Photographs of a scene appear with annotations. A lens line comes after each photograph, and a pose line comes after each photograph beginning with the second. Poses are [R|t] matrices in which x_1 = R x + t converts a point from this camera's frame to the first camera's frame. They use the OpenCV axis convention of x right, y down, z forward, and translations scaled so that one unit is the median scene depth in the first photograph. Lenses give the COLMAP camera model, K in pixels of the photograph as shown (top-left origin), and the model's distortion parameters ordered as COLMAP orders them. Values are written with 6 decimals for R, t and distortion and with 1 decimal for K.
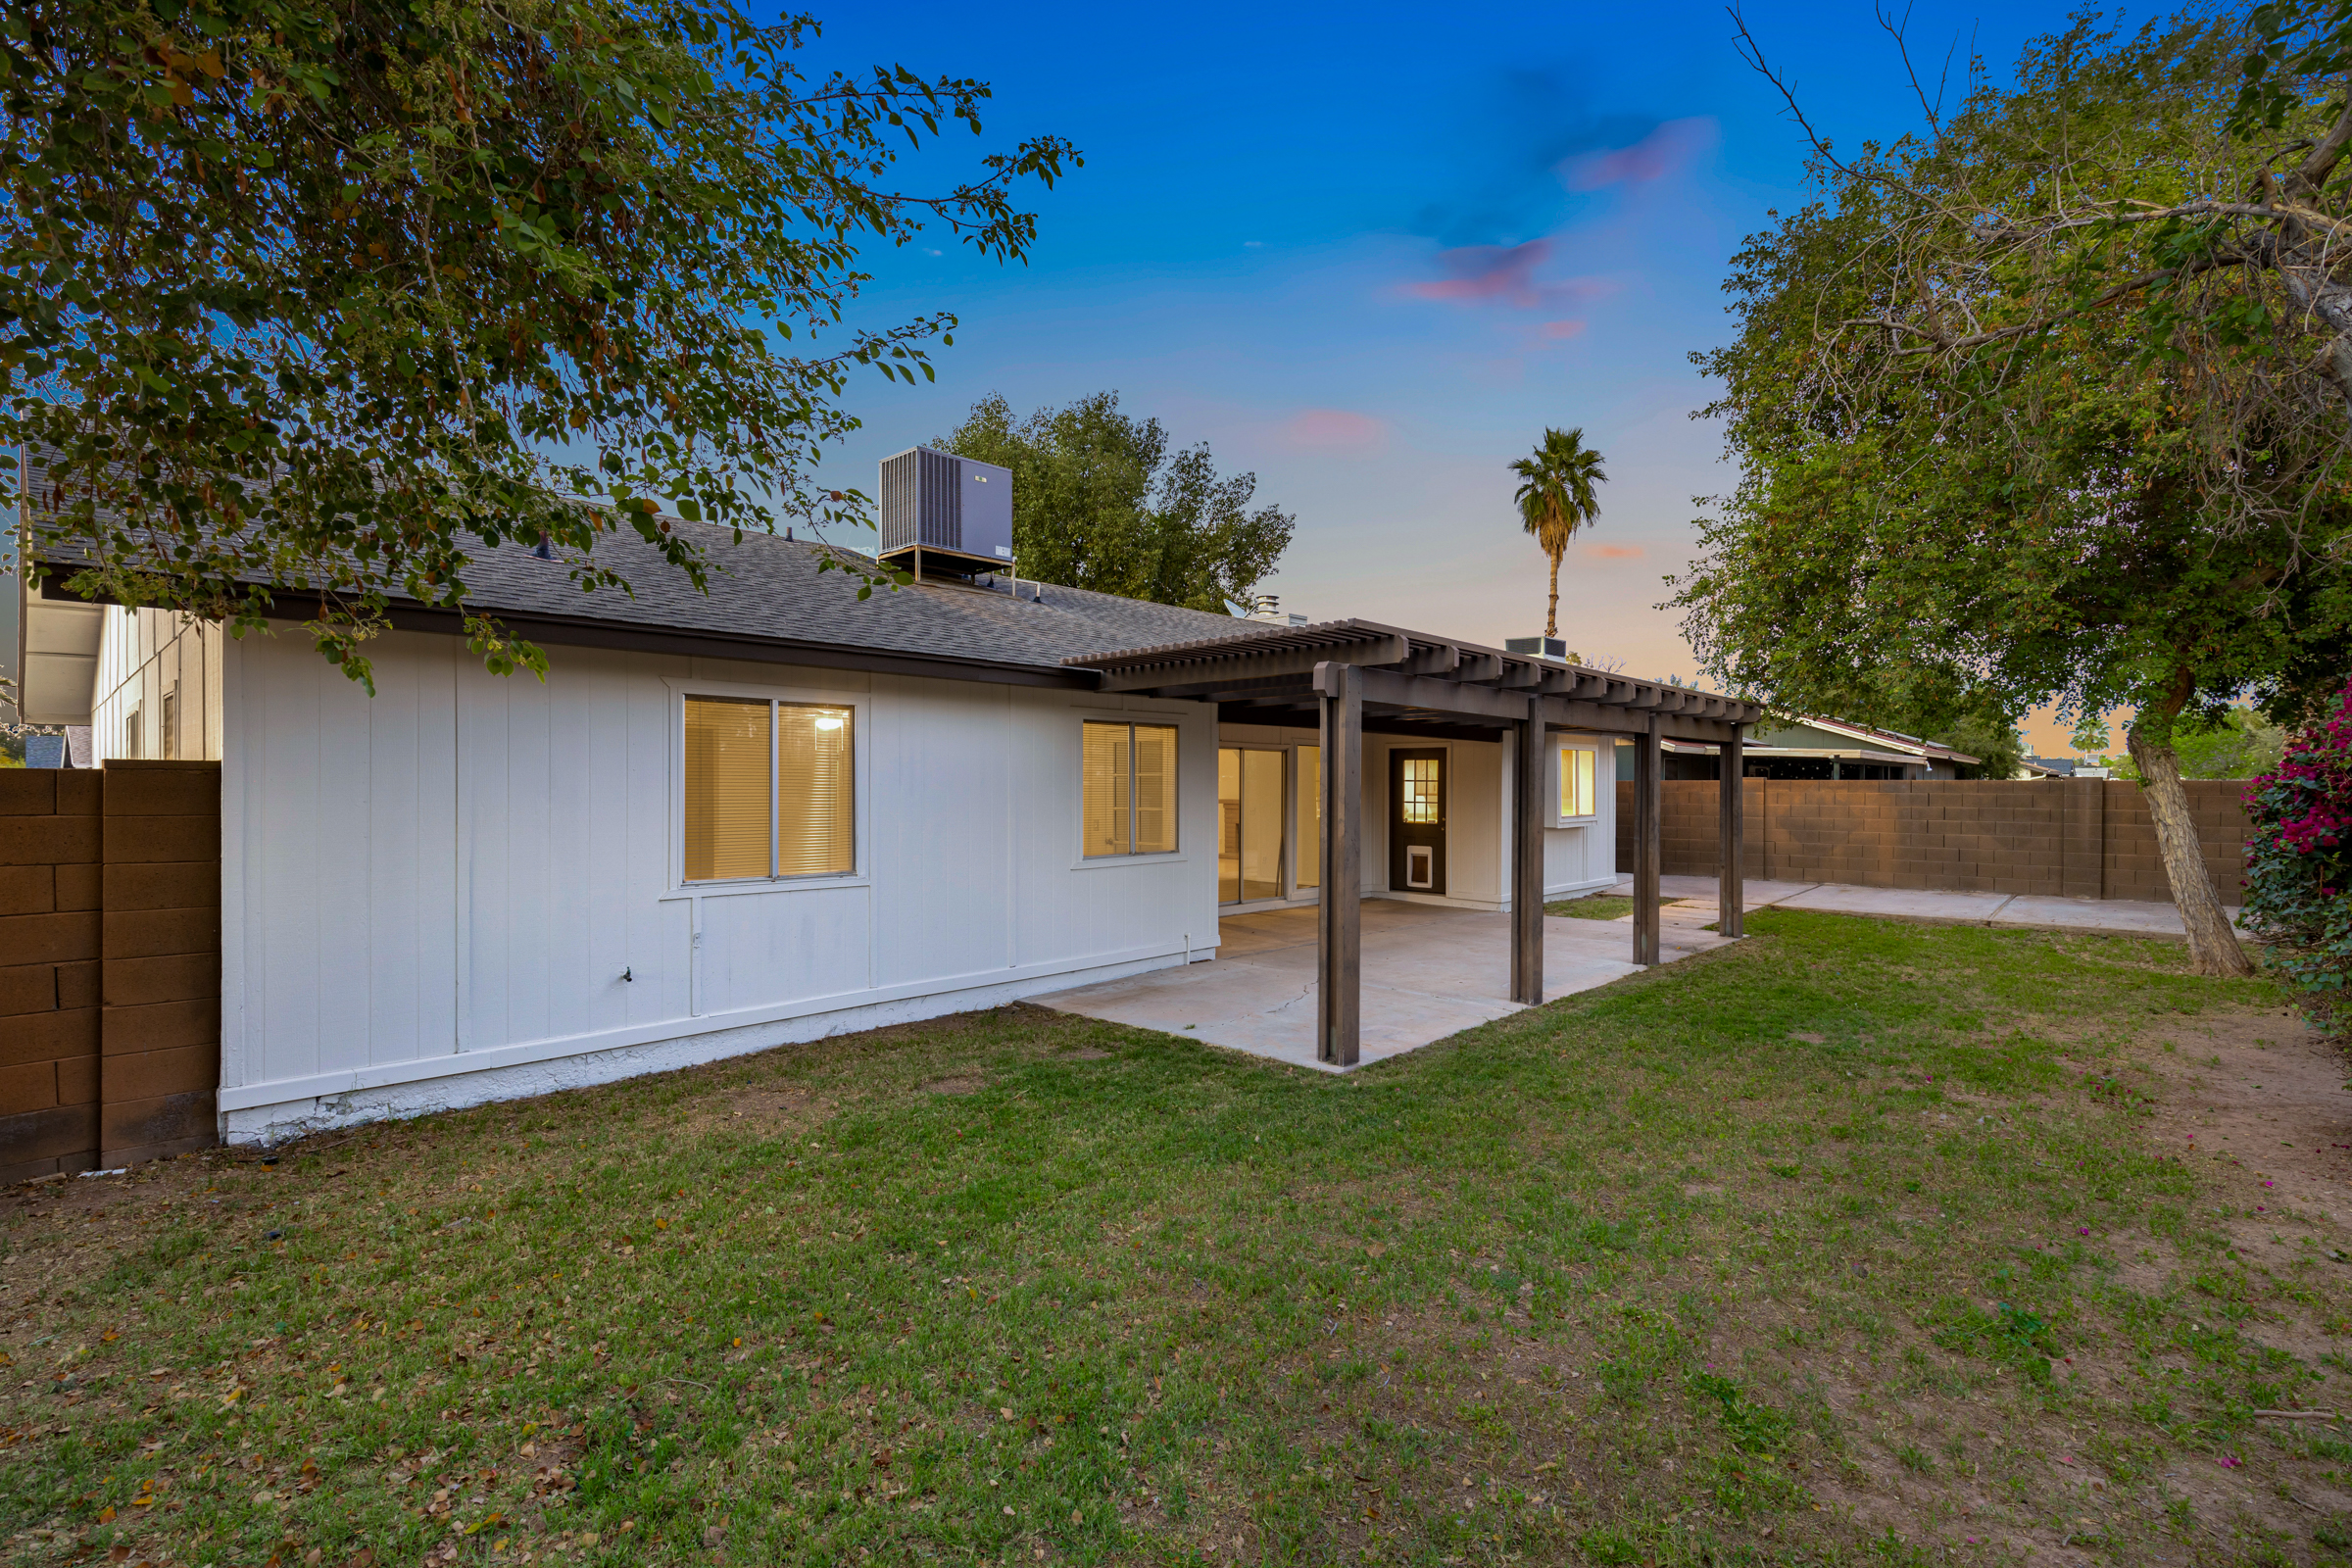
lens RADIAL K [[1087.6, 0, 1176.0], [0, 1087.6, 784.0], [0, 0, 1]] dist [0.017173, -0.000033]
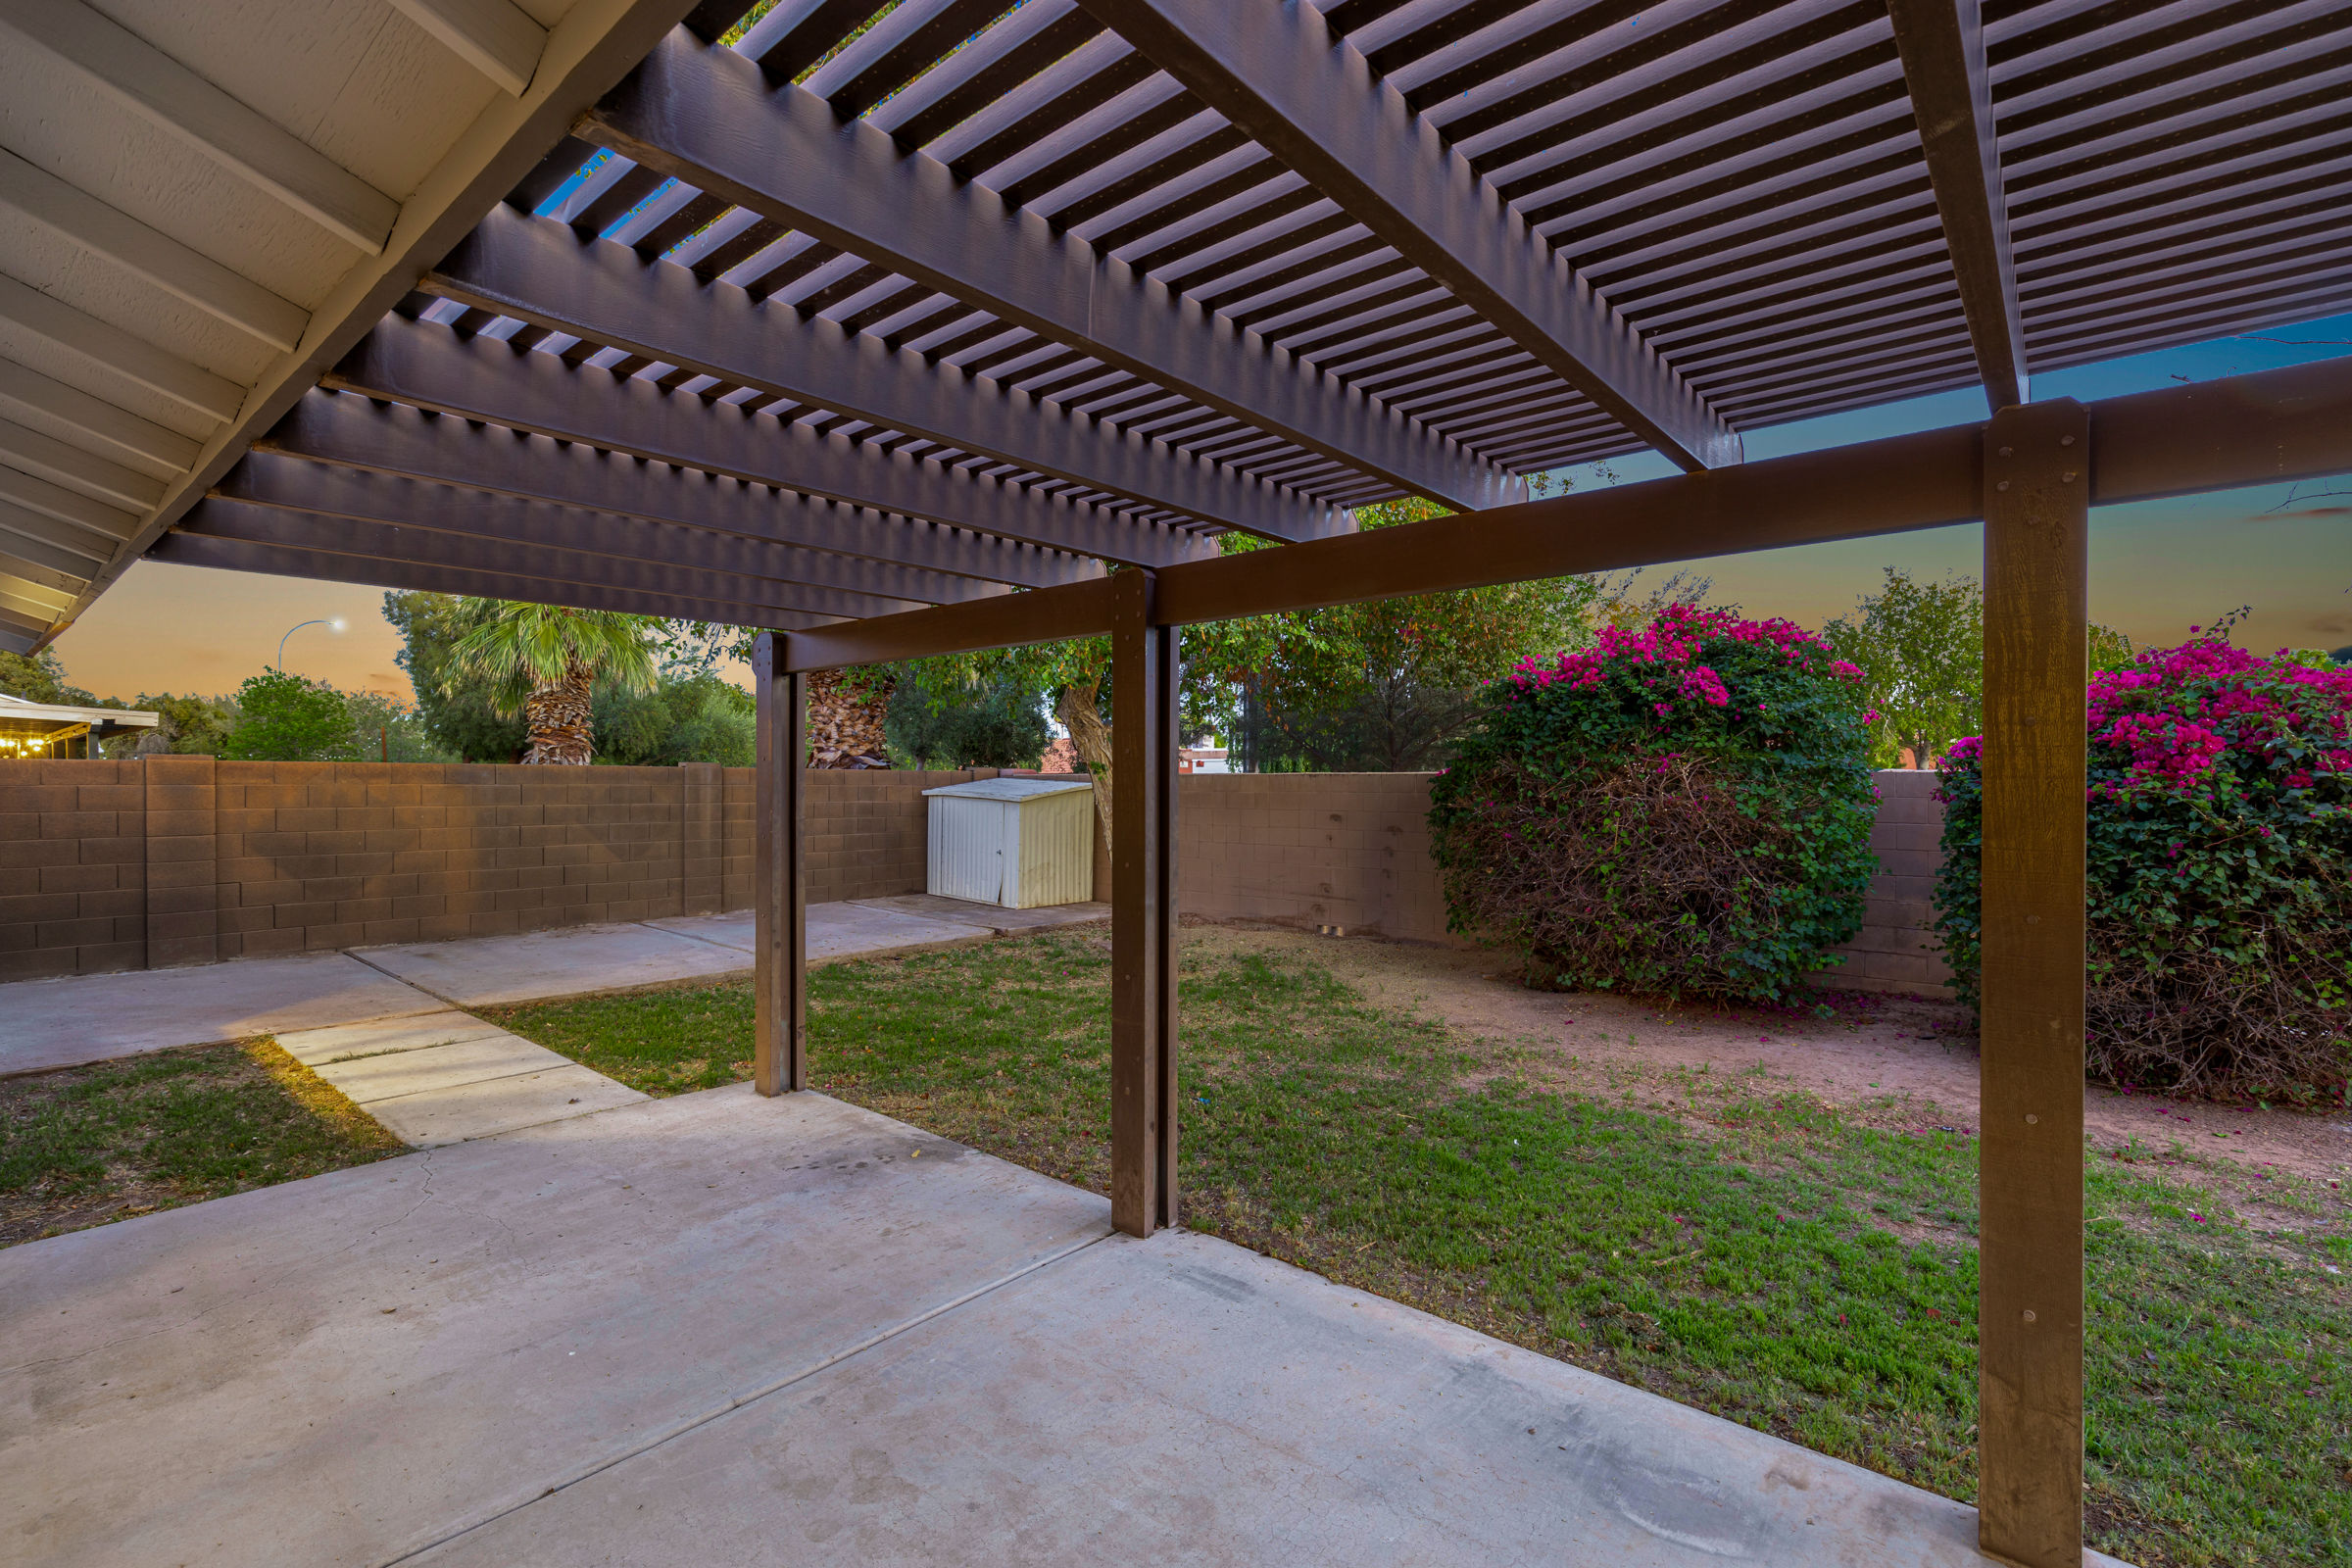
lens RADIAL K [[1062.3, 0, 1176.0], [0, 1062.3, 784.0], [0, 0, 1]] dist [0.013421, -0.000622]
pose [[-0.040052, -0.010067, 0.999147, 0.099771], [-0.000647, 0.999949, 0.010050, 0.005156], [-0.999197, -0.000244, -0.040057, 1.704930]]
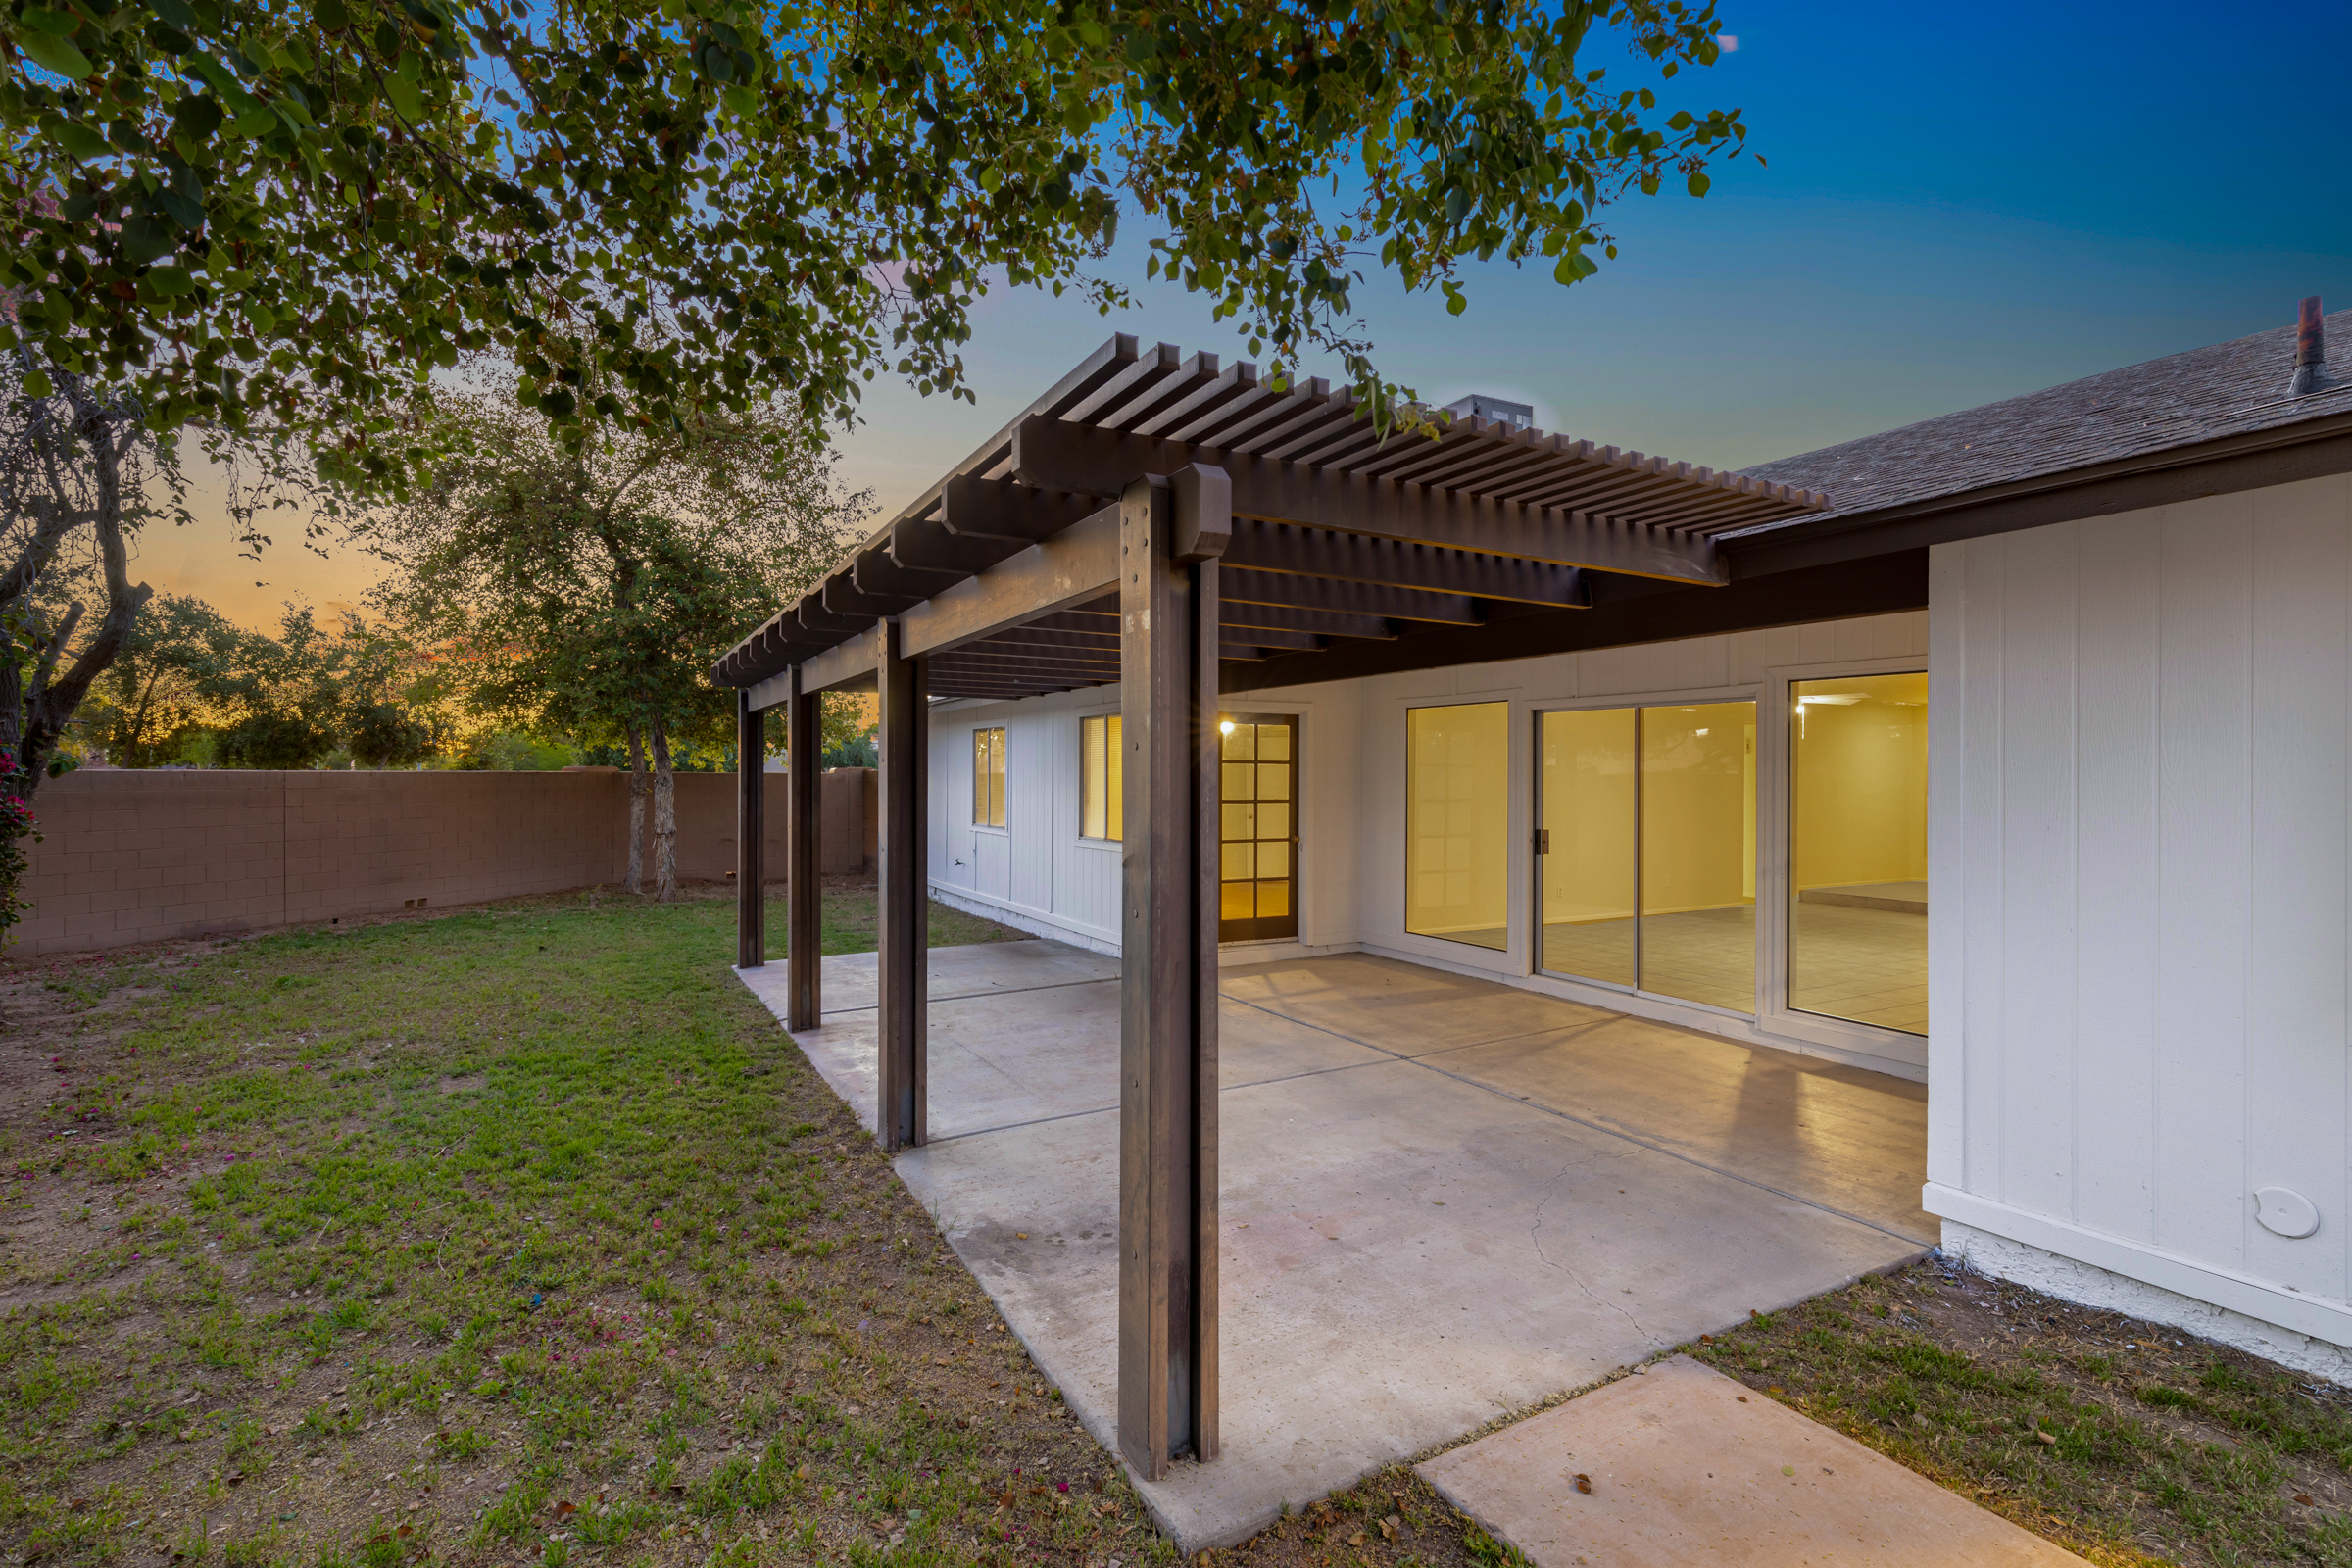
lens RADIAL K [[1087.6, 0, 1176.0], [0, 1087.6, 784.0], [0, 0, 1]] dist [0.017173, -0.000033]
pose [[-0.322300, -0.005480, -0.946622, 1.395211], [-0.005773, 0.999976, -0.003823, 0.010992], [0.946620, 0.004233, -0.322324, 2.136124]]
